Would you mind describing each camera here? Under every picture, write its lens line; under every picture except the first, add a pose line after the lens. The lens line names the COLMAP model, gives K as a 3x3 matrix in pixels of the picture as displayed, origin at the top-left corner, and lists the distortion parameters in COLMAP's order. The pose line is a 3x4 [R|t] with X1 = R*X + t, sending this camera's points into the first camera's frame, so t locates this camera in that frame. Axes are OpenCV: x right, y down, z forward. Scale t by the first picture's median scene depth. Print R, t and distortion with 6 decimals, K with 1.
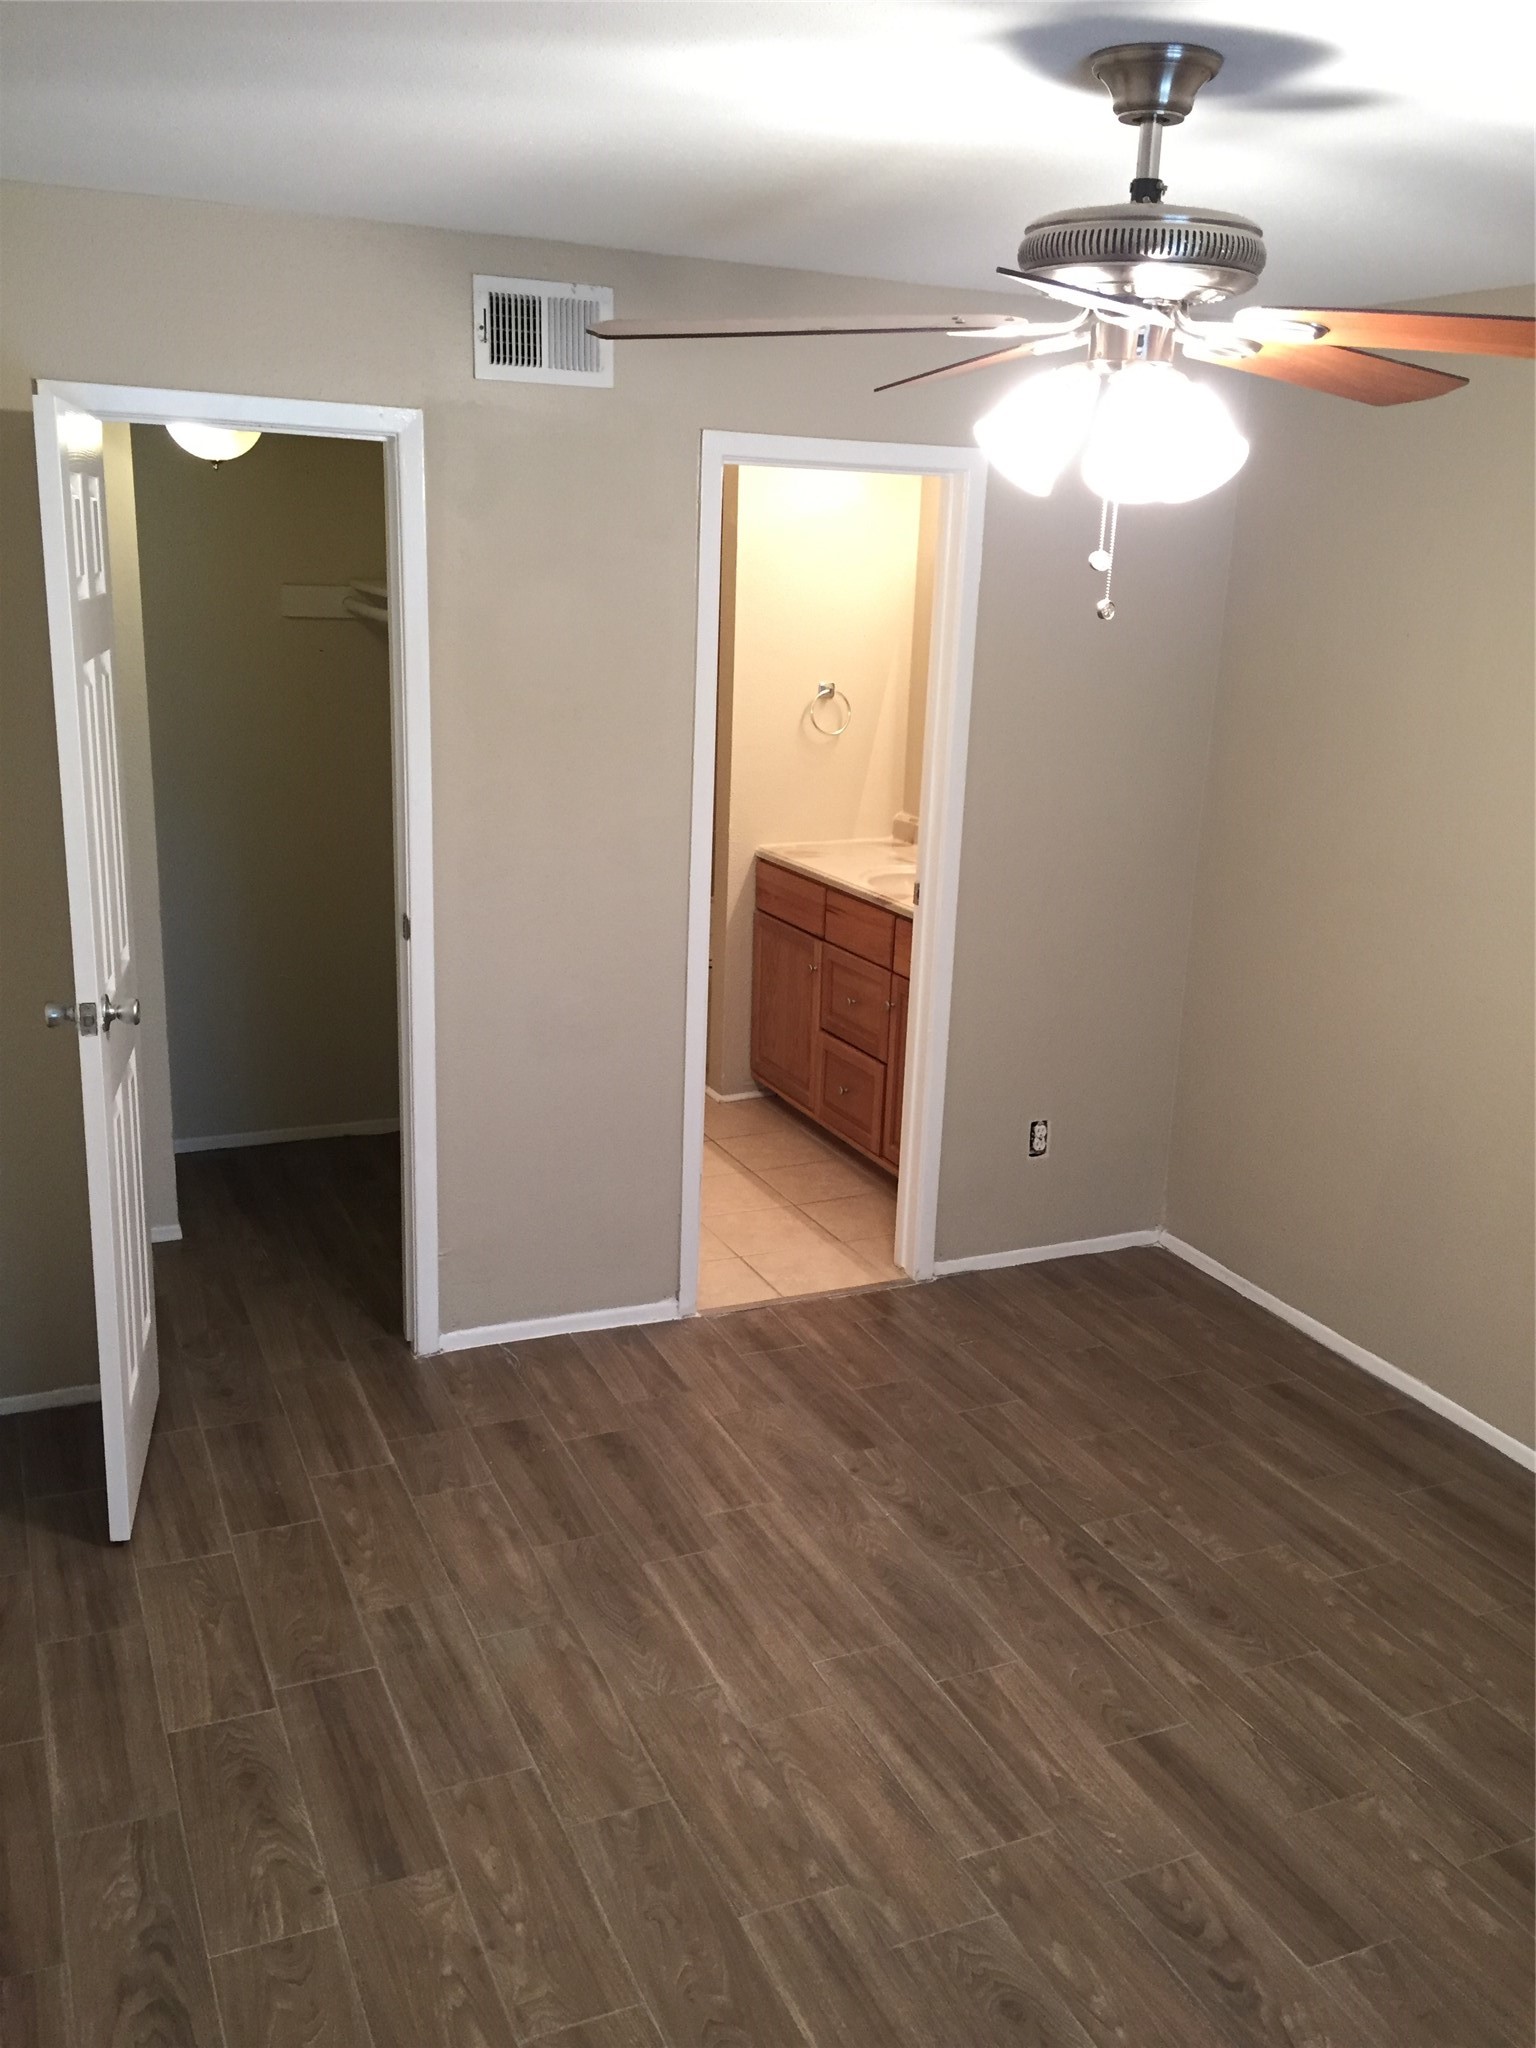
lens RADIAL K [[1769.1, 0, 766.3], [0, 1769.1, 1025.1], [0, 0, 1]] dist [0.056601, -0.049585]
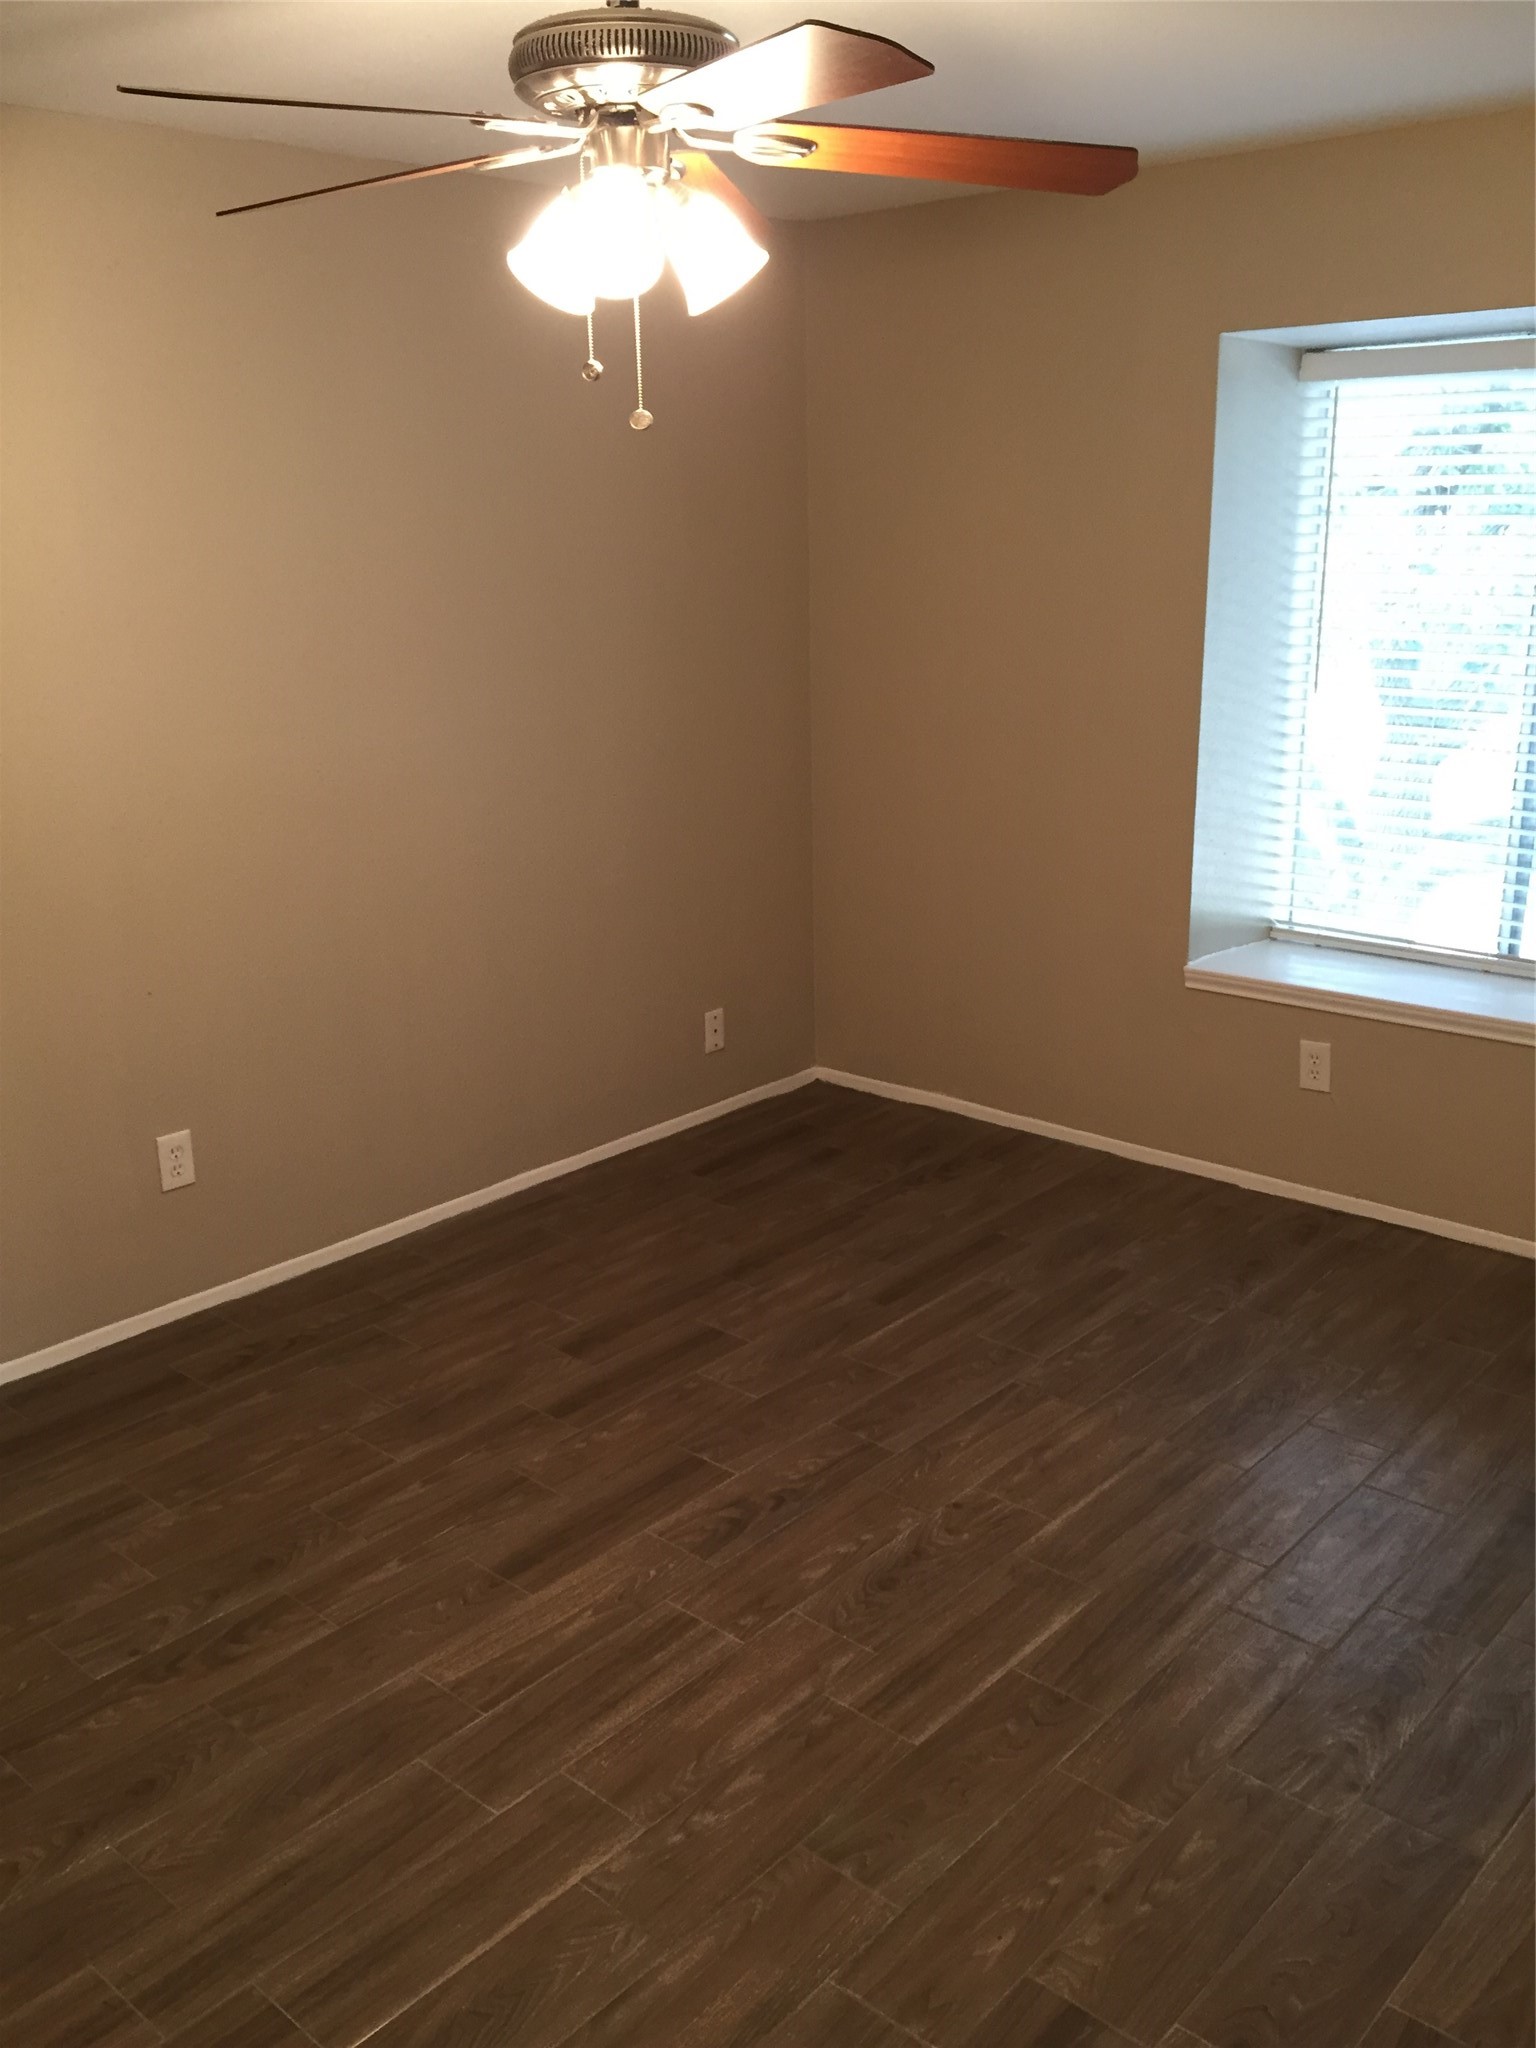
lens RADIAL K [[1769.1, 0, 766.8], [0, 1769.1, 1022.3], [0, 0, 1]] dist [0.056601, -0.049585]
pose [[-0.400434, -0.288092, 0.869860, -0.673131], [0.250659, 0.878645, 0.406391, -0.265258], [-0.881376, 0.380770, -0.279626, 1.089614]]
